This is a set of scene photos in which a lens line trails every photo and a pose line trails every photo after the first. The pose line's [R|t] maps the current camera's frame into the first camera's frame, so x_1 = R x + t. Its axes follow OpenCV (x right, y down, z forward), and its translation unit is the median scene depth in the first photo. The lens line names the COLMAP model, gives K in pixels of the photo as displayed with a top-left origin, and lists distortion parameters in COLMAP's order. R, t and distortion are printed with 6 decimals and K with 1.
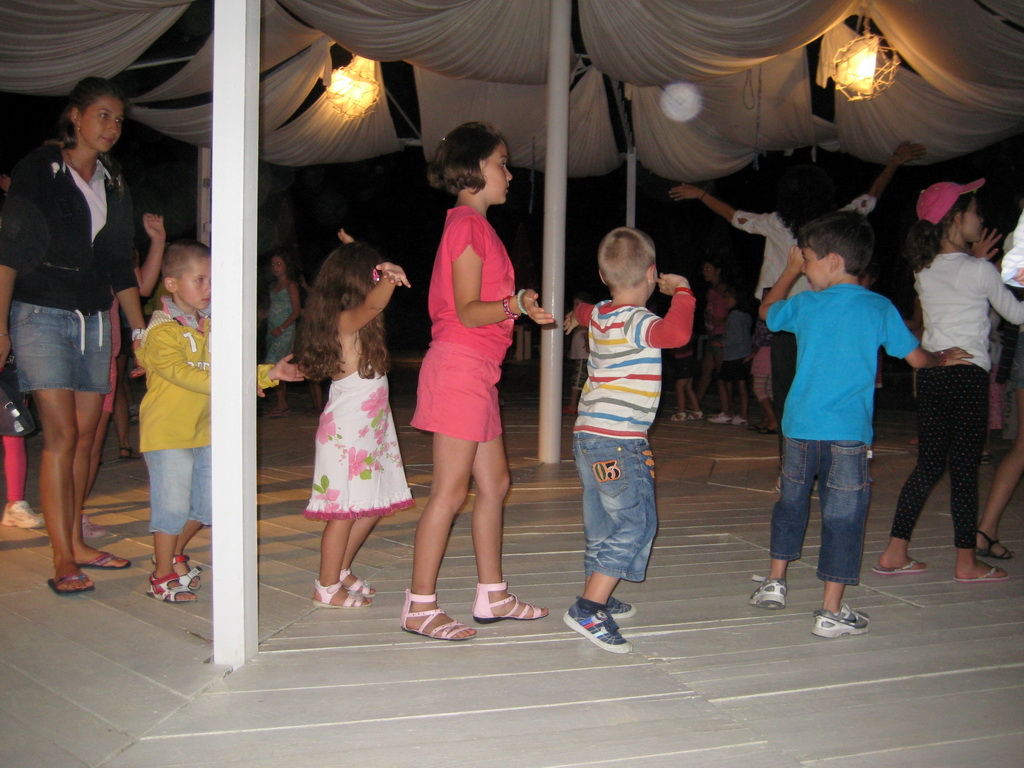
lens RADIAL K [[1111.1, 0, 512.0], [0, 1111.1, 384.0], [0, 0, 1]] dist [-0.230644, 0.516547]
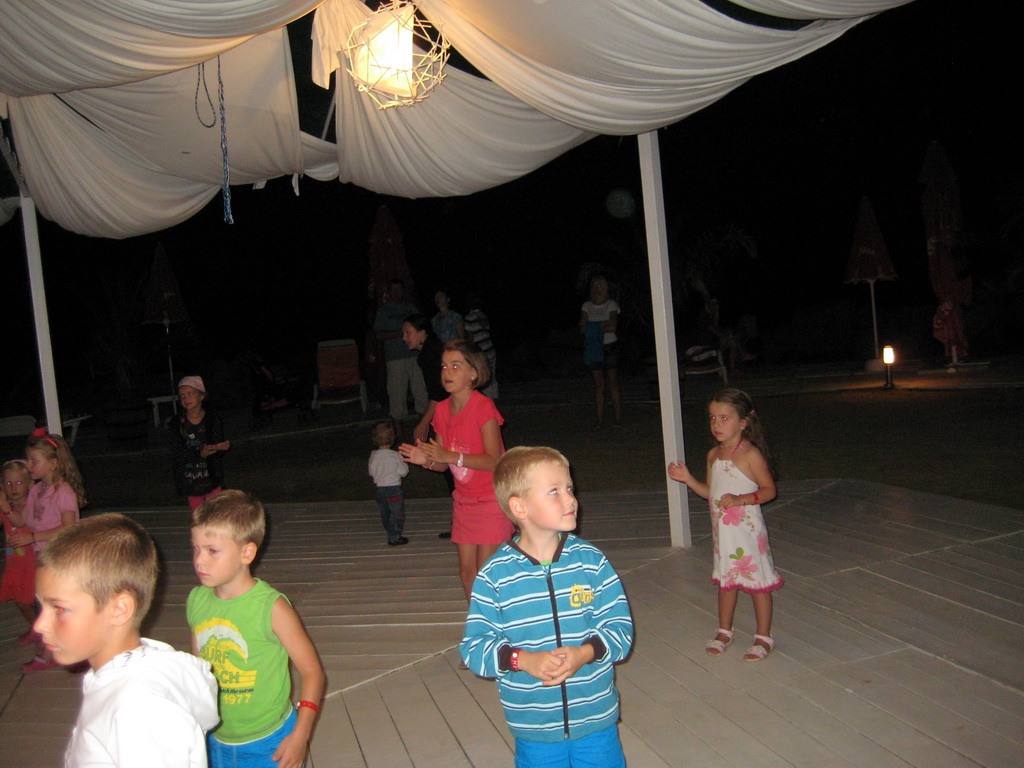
lens RADIAL K [[1129.6, 0, 512.0], [0, 1129.6, 384.0], [0, 0, 1]] dist [0.010666, 0.017491]
pose [[0.878992, -0.130742, 0.458562, 0.051687], [0.140321, 0.990017, 0.013293, -0.088403], [-0.455722, 0.052661, 0.888563, 0.343088]]
